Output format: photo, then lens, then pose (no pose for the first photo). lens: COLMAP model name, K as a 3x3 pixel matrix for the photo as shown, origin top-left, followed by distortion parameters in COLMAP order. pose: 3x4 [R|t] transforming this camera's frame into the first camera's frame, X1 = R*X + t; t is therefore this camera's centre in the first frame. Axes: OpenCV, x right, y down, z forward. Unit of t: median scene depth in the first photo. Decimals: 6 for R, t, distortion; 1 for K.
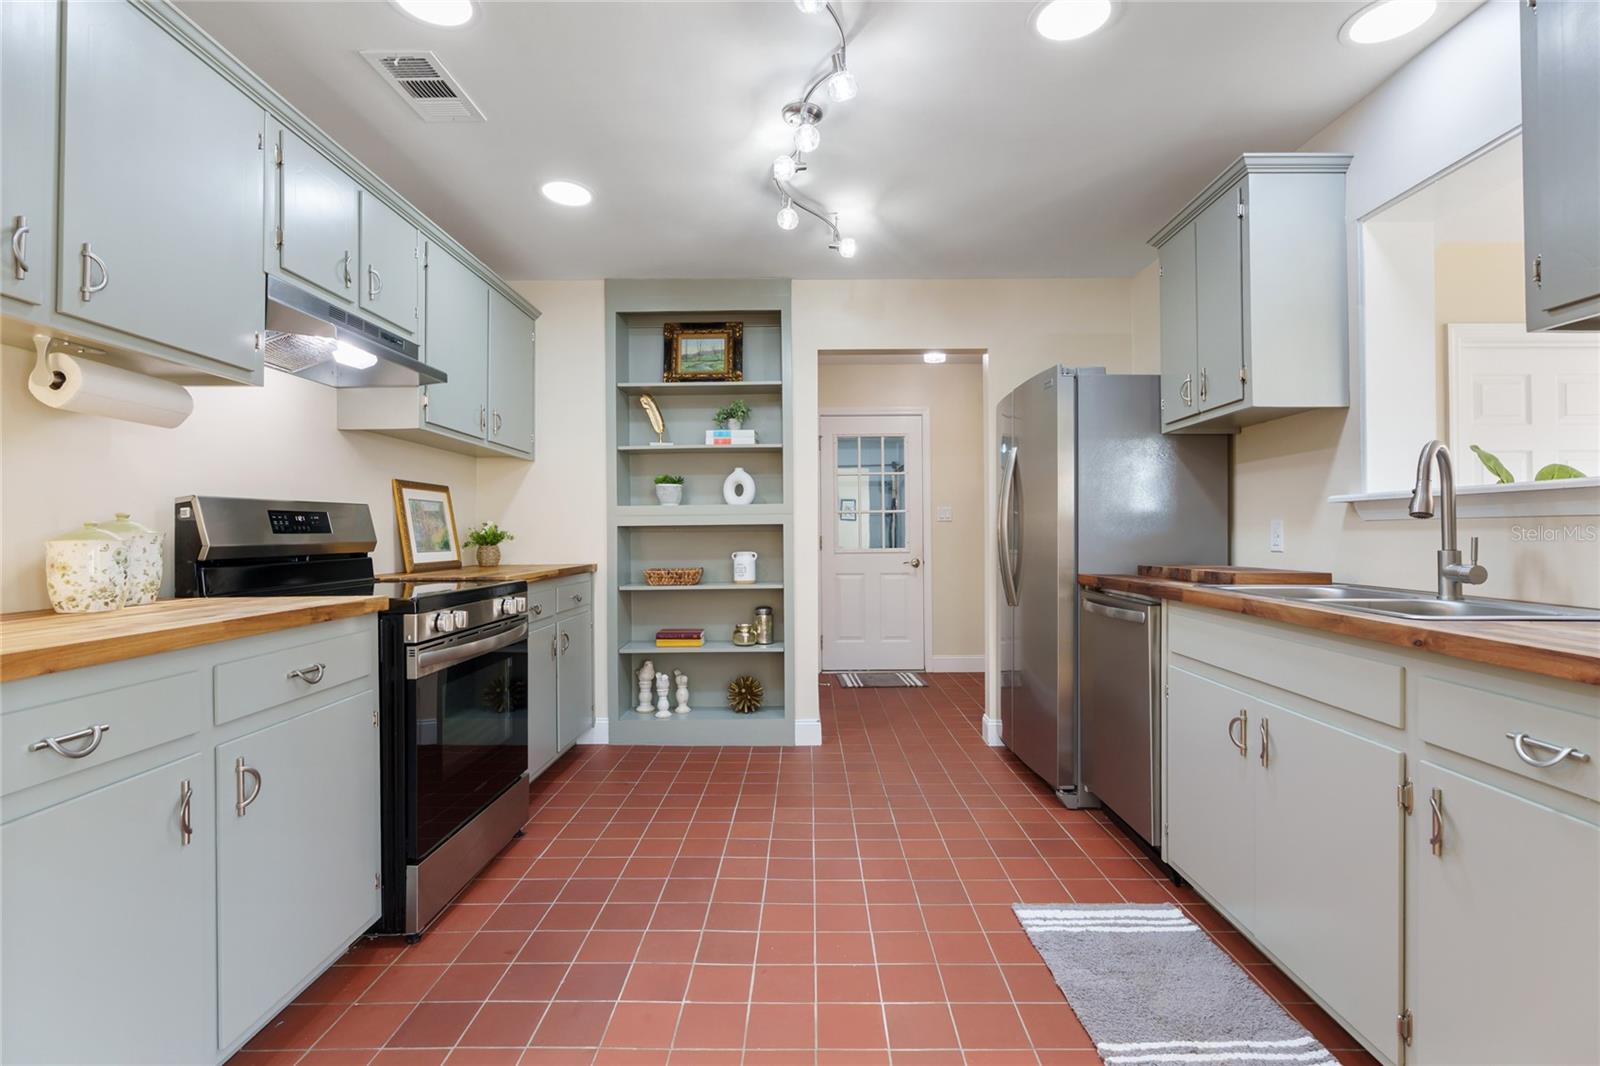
lens RADIAL K [[747.8, 0, 796.2], [0, 747.8, 523.0], [0, 0, 1]] dist [-0.004702, -0.000192]
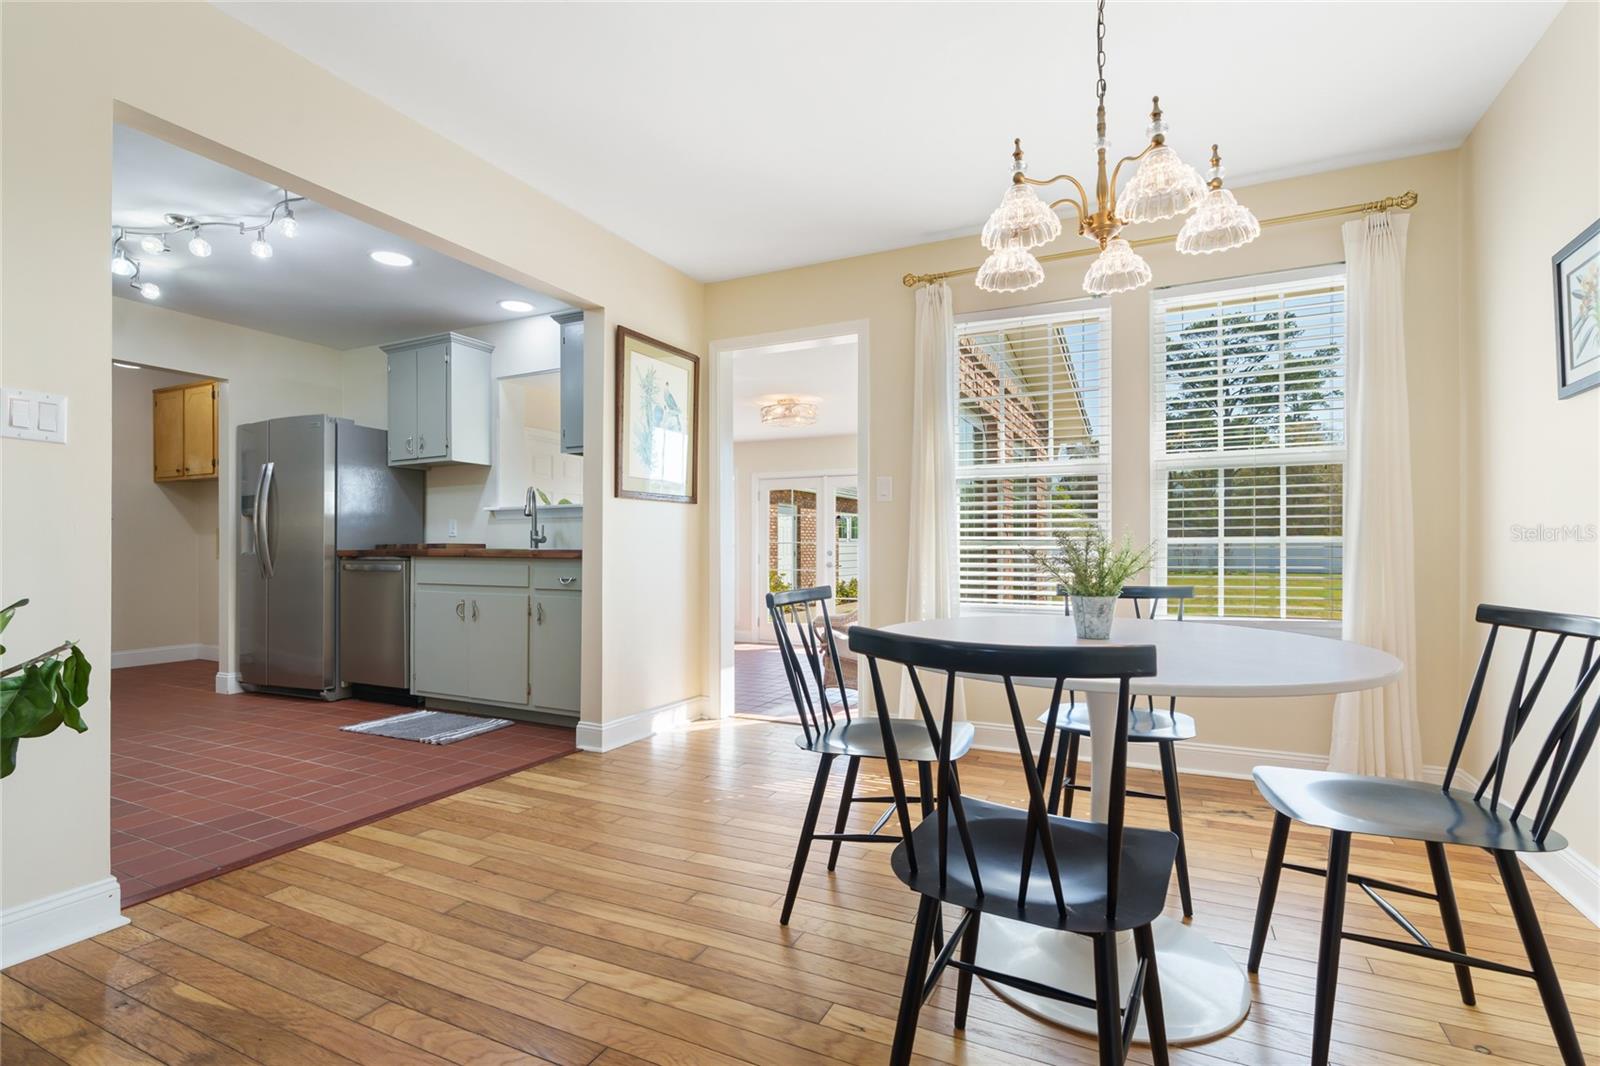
lens RADIAL K [[753.2, 0, 813.0], [0, 753.2, 546.6], [0, 0, 1]] dist [-0.002870, 0.000522]
pose [[0.419448, 0.005565, 0.907762, -0.665090], [-0.011796, 0.999930, -0.000679, 0.052378], [-0.907703, -0.010423, 0.419485, -0.591622]]
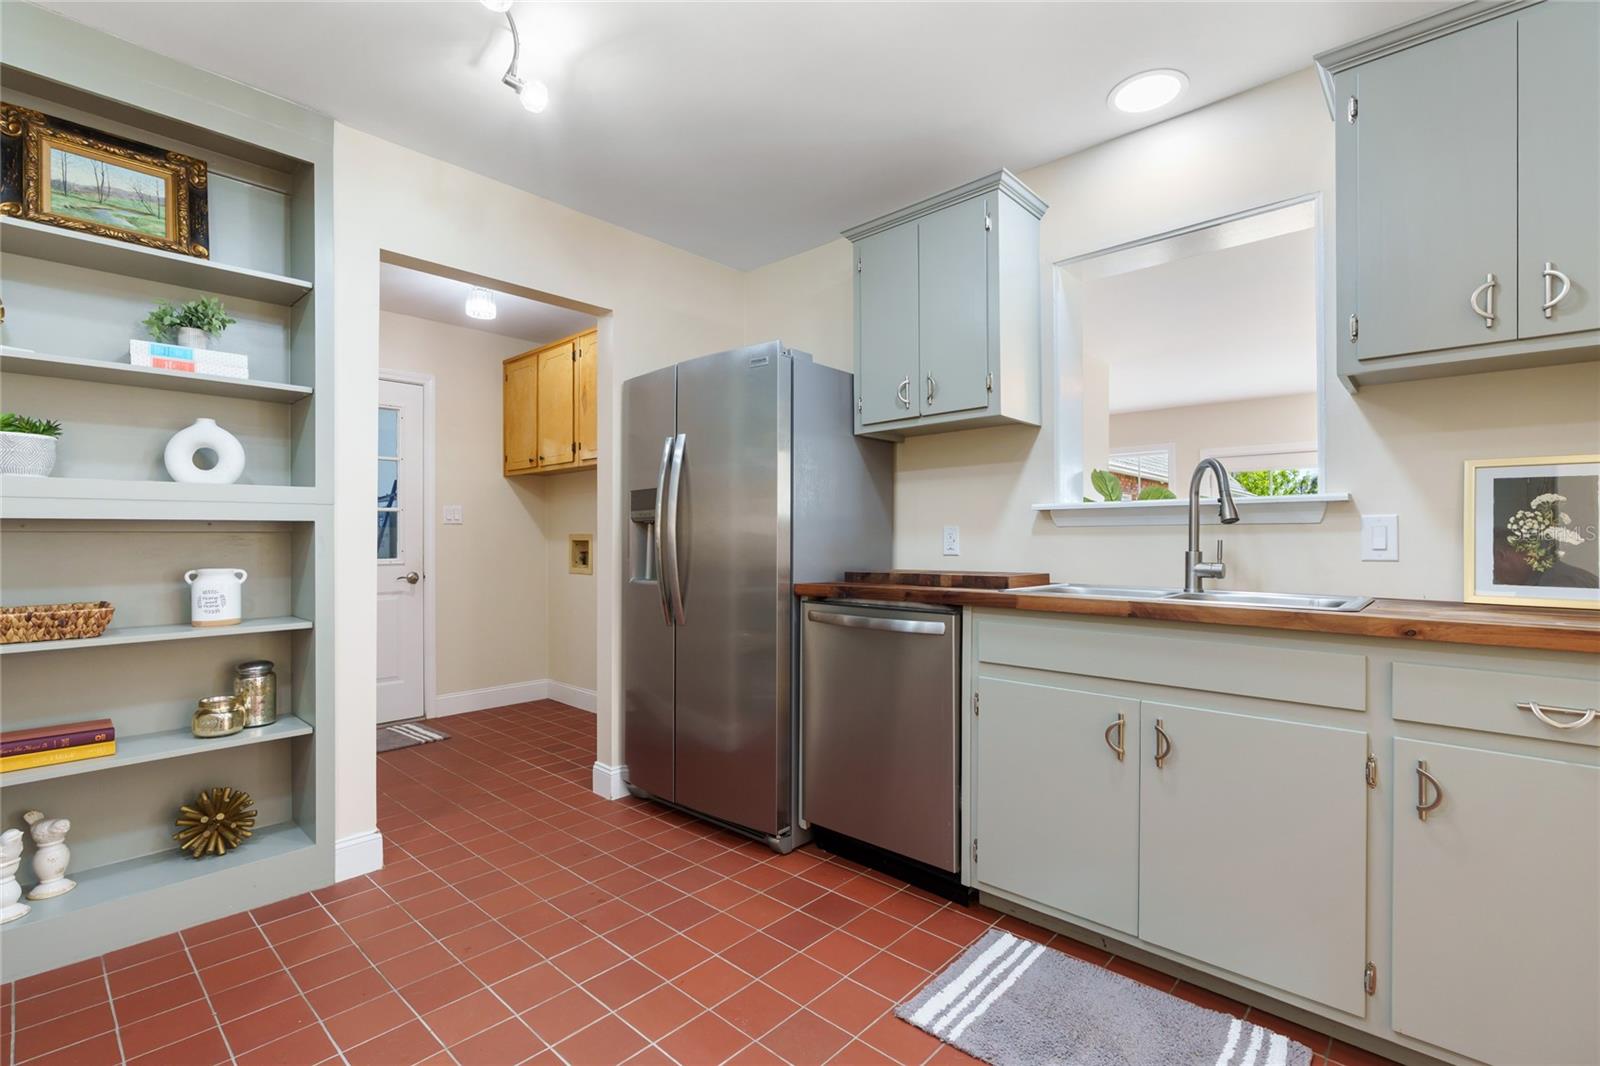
lens RADIAL K [[727.0, 0, 810.6], [0, 727.0, 534.4], [0, 0, 1]] dist [-0.004533, 0.001556]
pose [[0.662836, 0.009090, 0.748709, -0.263362], [-0.011964, 0.999927, -0.001548, 0.011830], [-0.748669, -0.007932, 0.662897, 0.438725]]
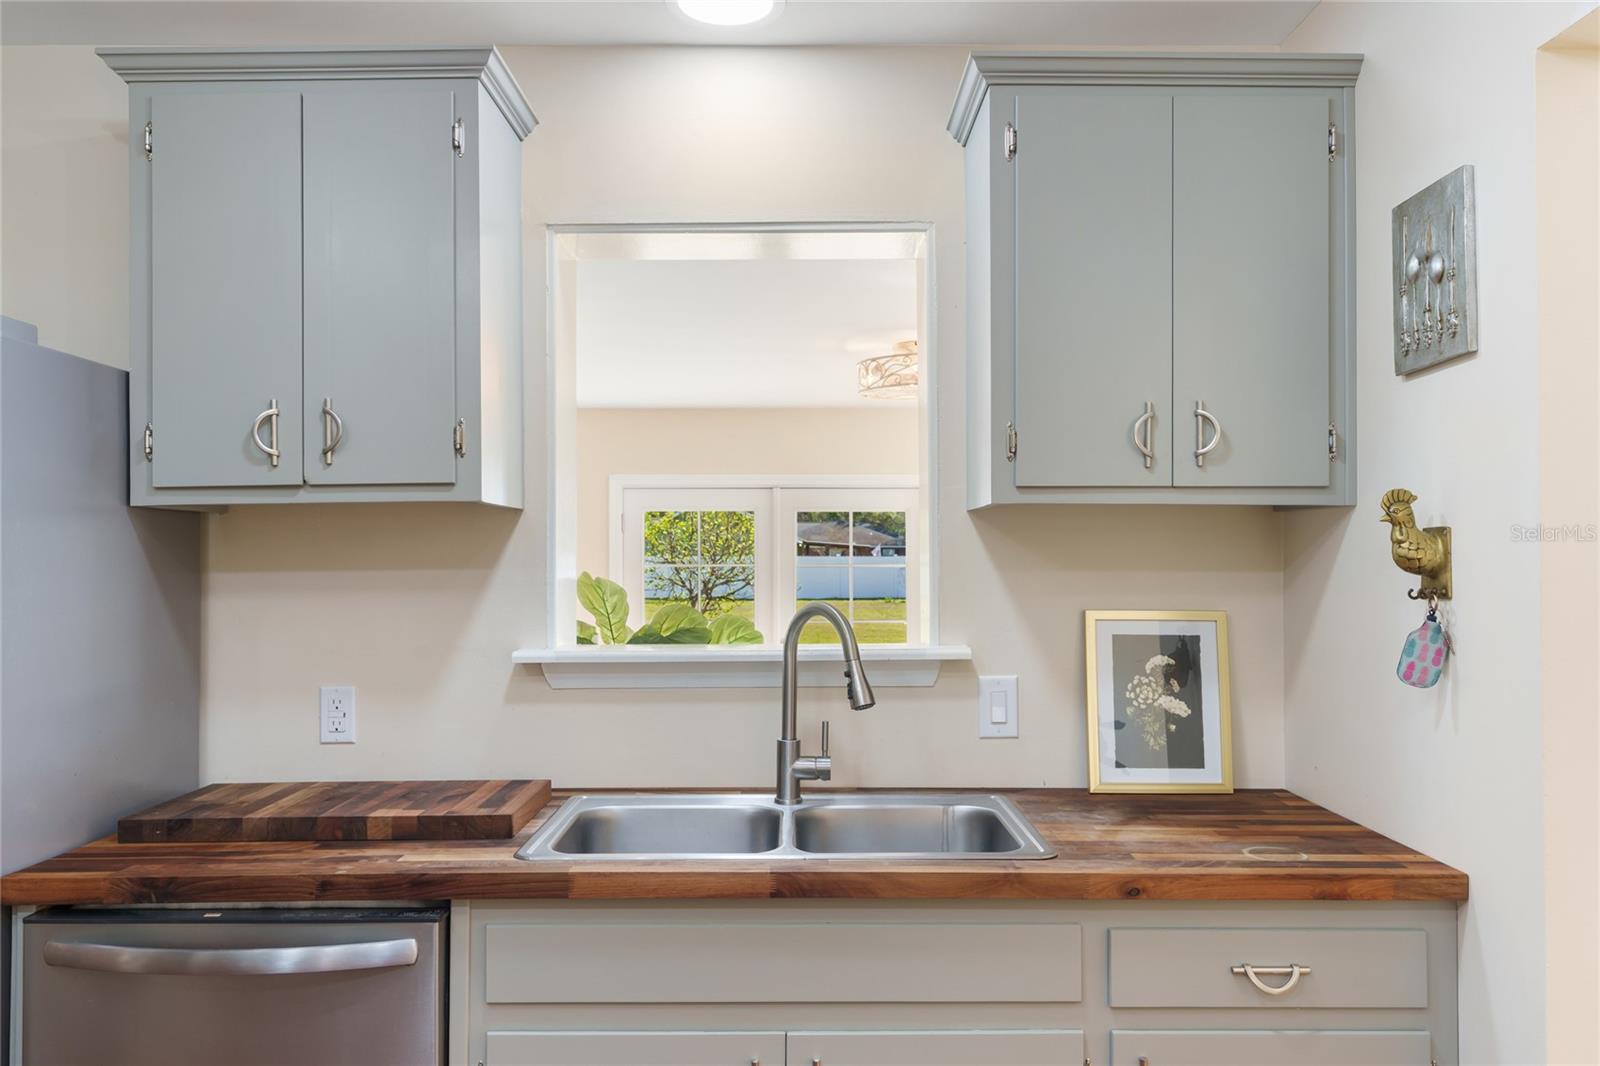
lens RADIAL K [[1178.9, 0, 822.8], [0, 1178.9, 538.2], [0, 0, 1]] dist [0.001130, 0.000542]
pose [[-0.023005, 0.018134, 0.999571, -0.224750], [-0.010205, 0.999779, -0.018373, -0.095957], [-0.999683, -0.010623, -0.022815, 0.636677]]
